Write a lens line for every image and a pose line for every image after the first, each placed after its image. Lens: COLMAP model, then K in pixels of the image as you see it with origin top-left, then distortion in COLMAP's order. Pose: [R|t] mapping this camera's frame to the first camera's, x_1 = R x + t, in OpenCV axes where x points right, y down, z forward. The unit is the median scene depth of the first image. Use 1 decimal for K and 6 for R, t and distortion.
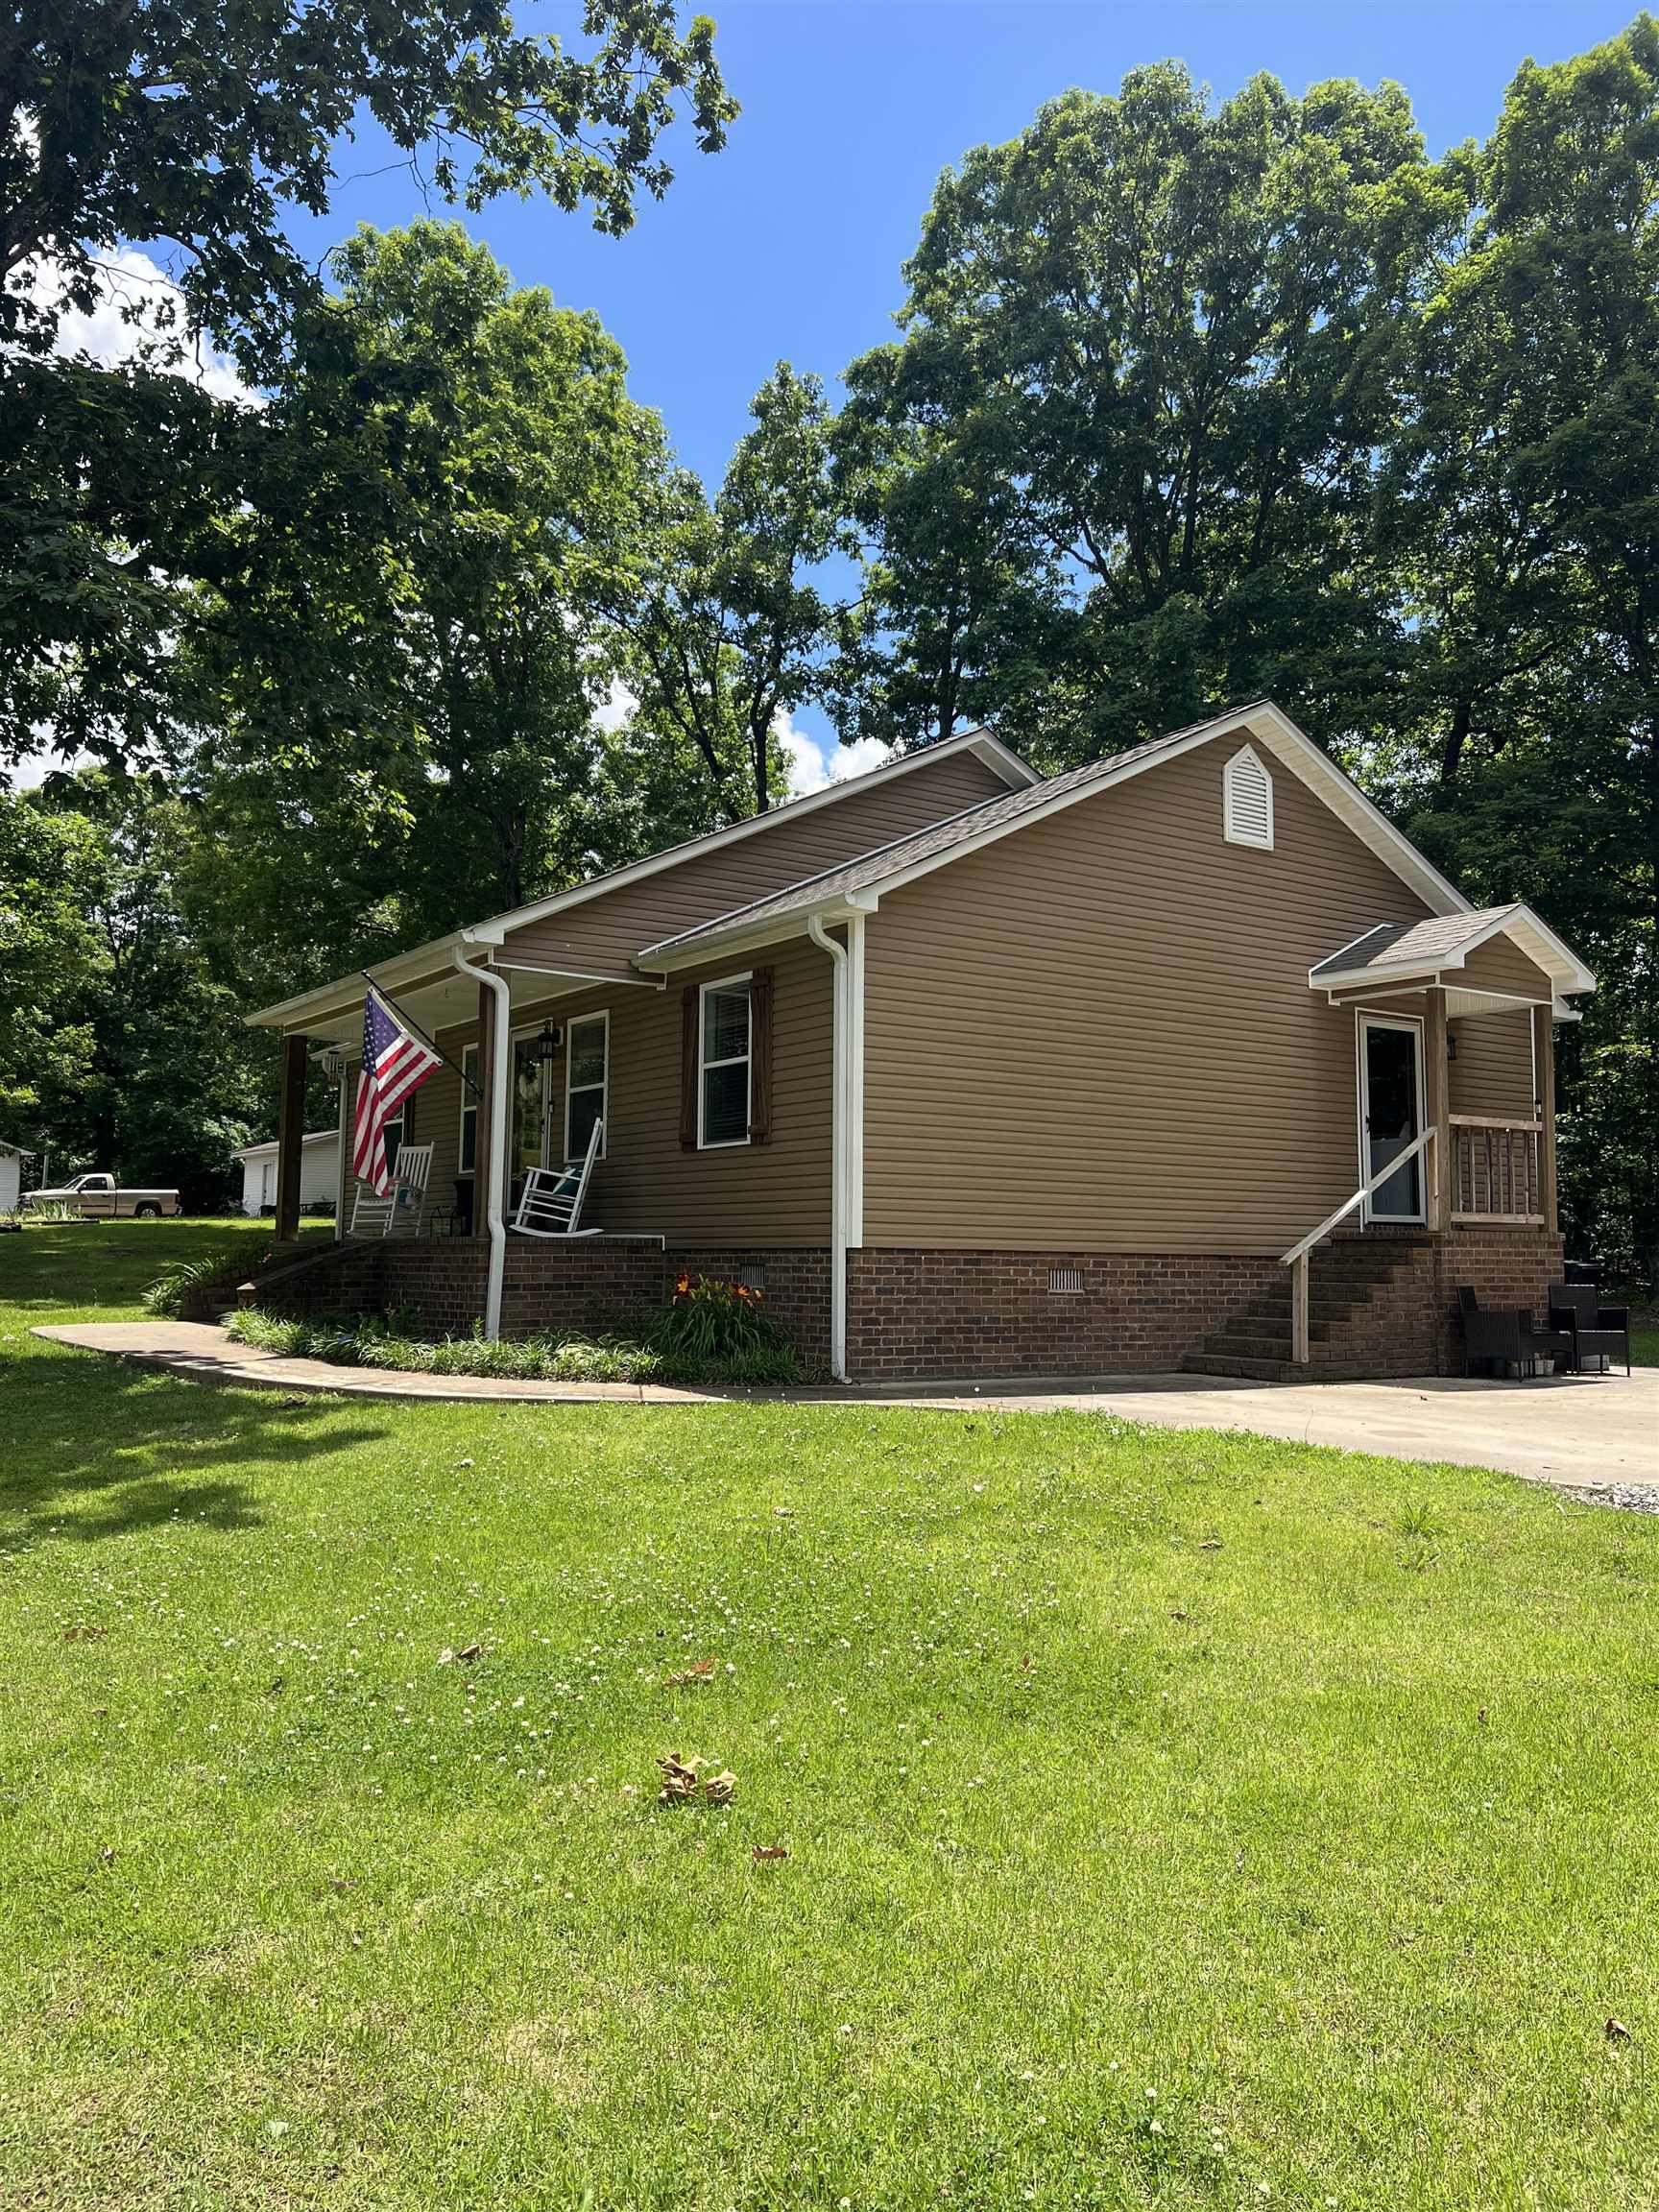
lens RADIAL K [[1681.0, 0, 841.7], [0, 1681.0, 1108.4], [0, 0, 1]] dist [0.060554, -0.008079]
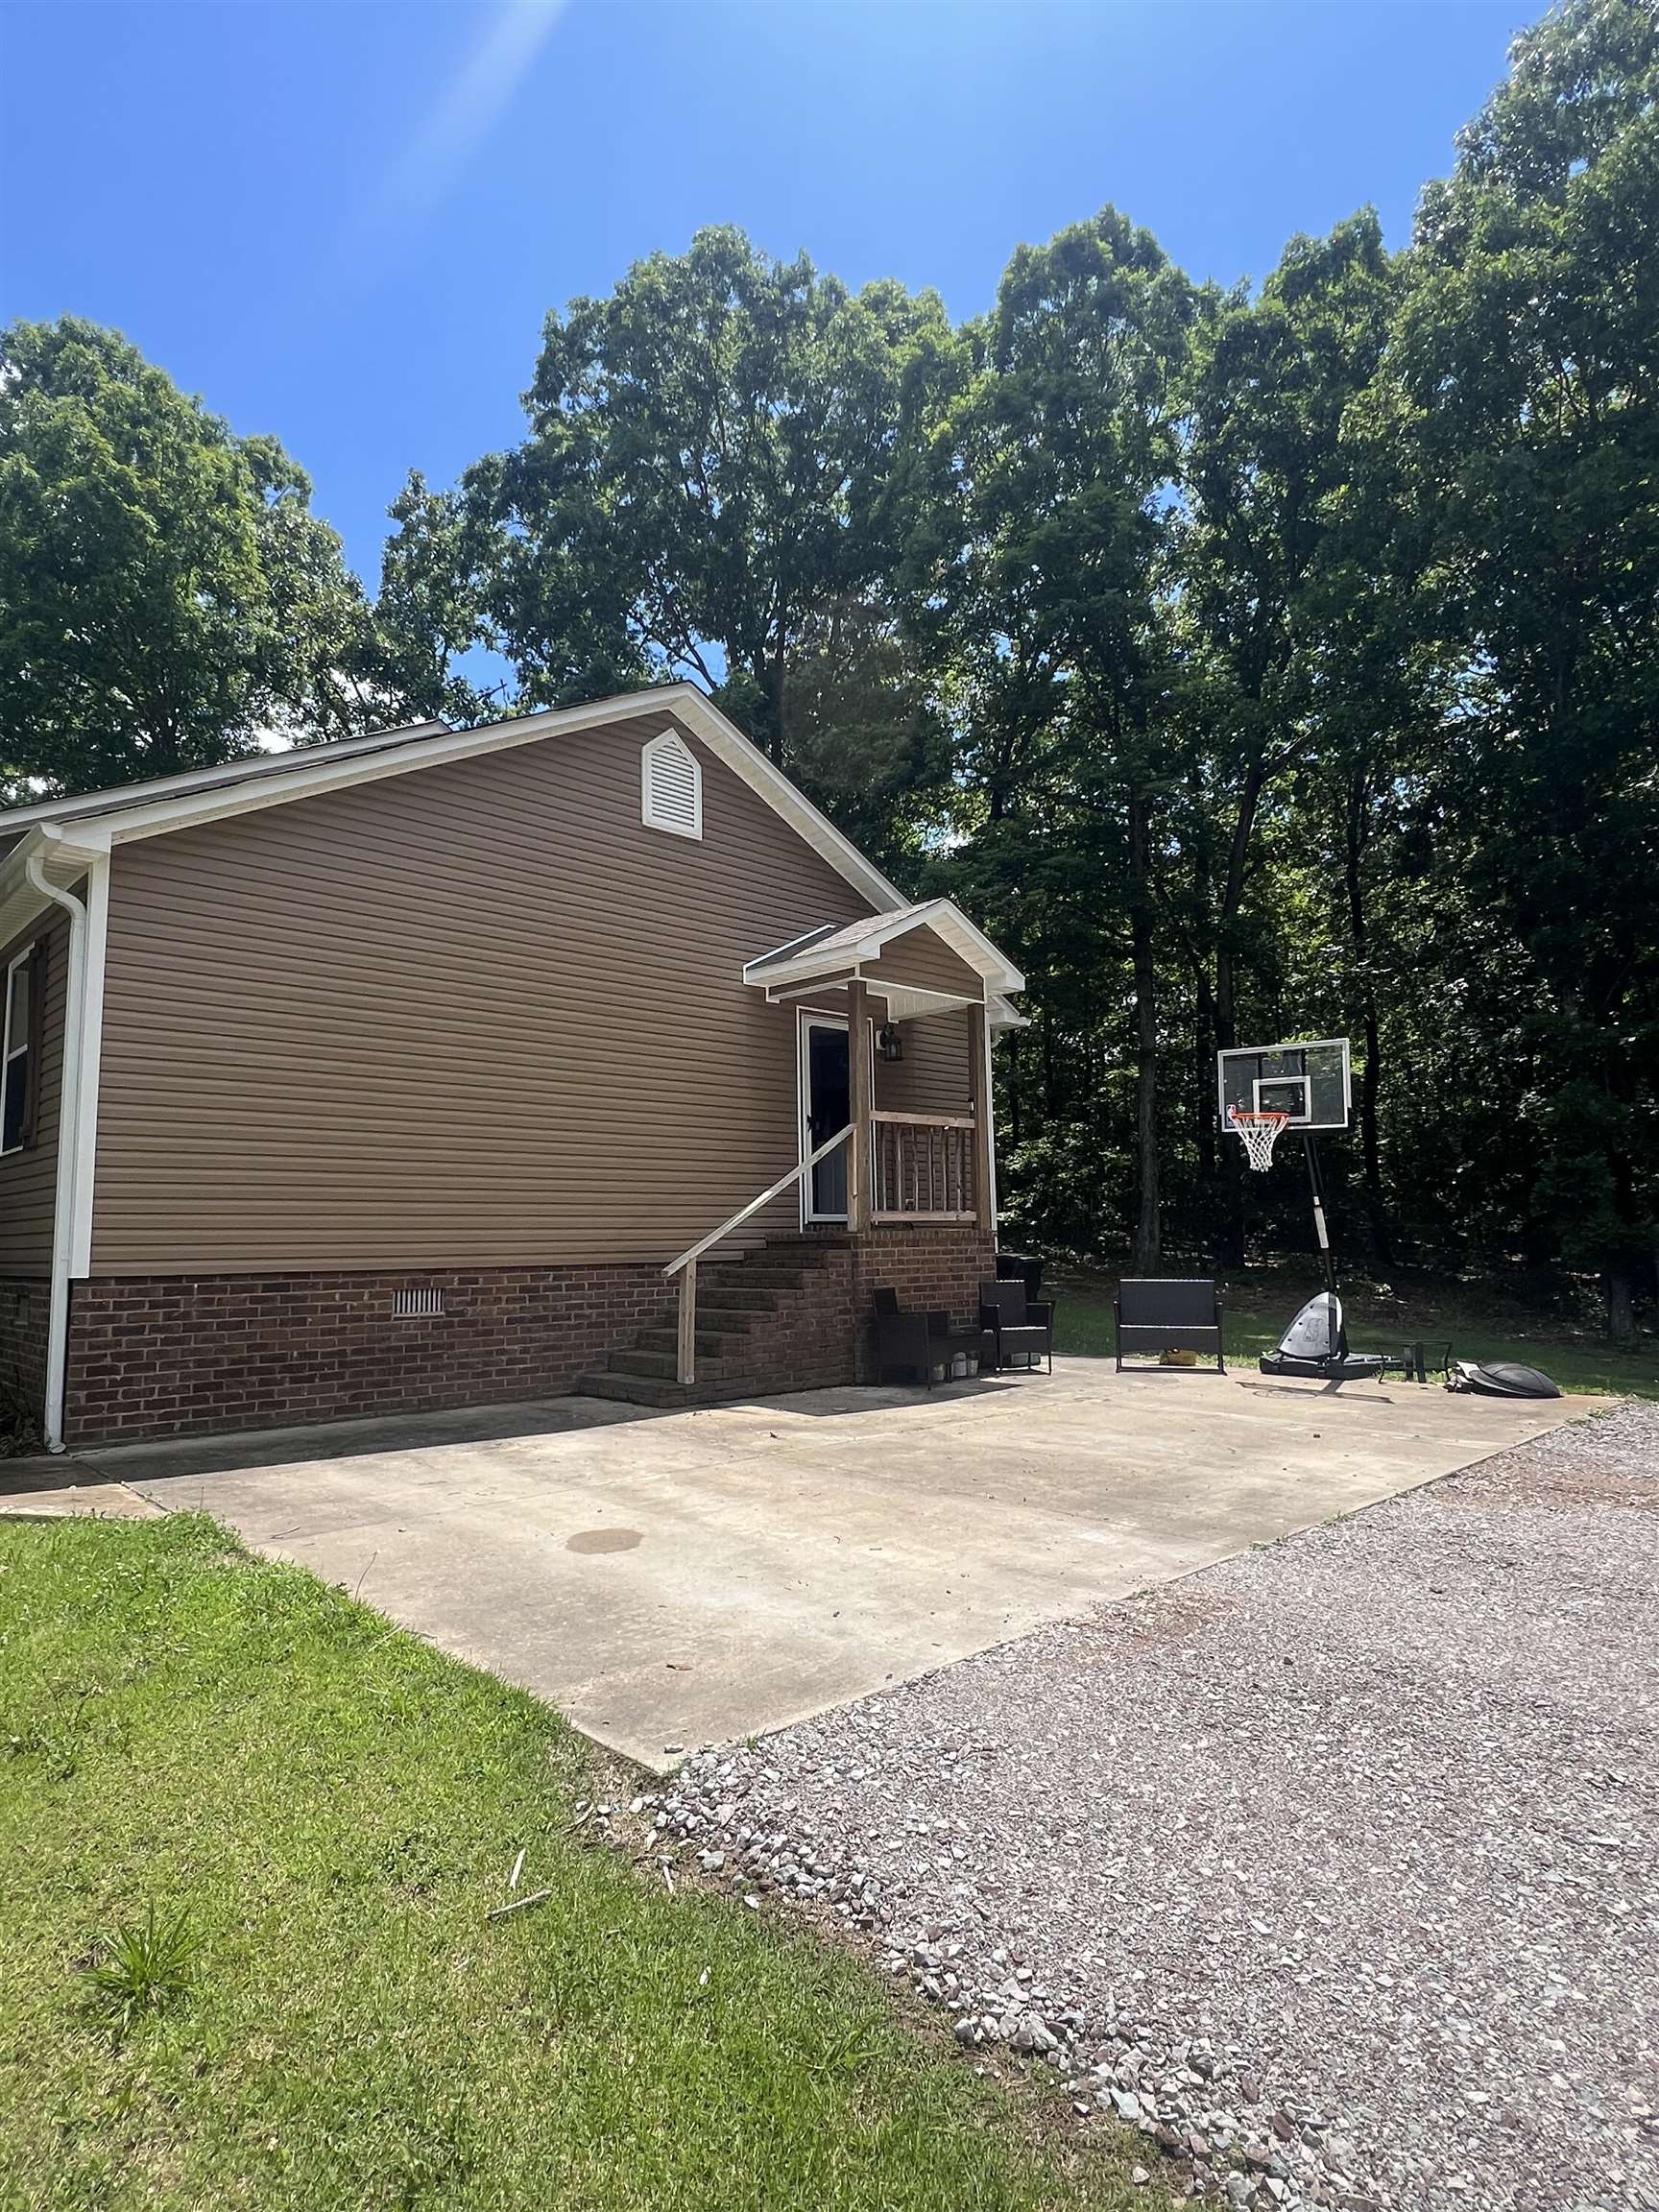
lens RADIAL K [[1209.3, 0, 818.2], [0, 1209.3, 1114.7], [0, 0, 1]] dist [0.037543, 0.000973]
pose [[0.989314, -0.009354, 0.145499, 0.221273], [0.011433, 0.999844, -0.013463, 0.014454], [-0.145350, 0.014982, 0.989267, 0.310516]]
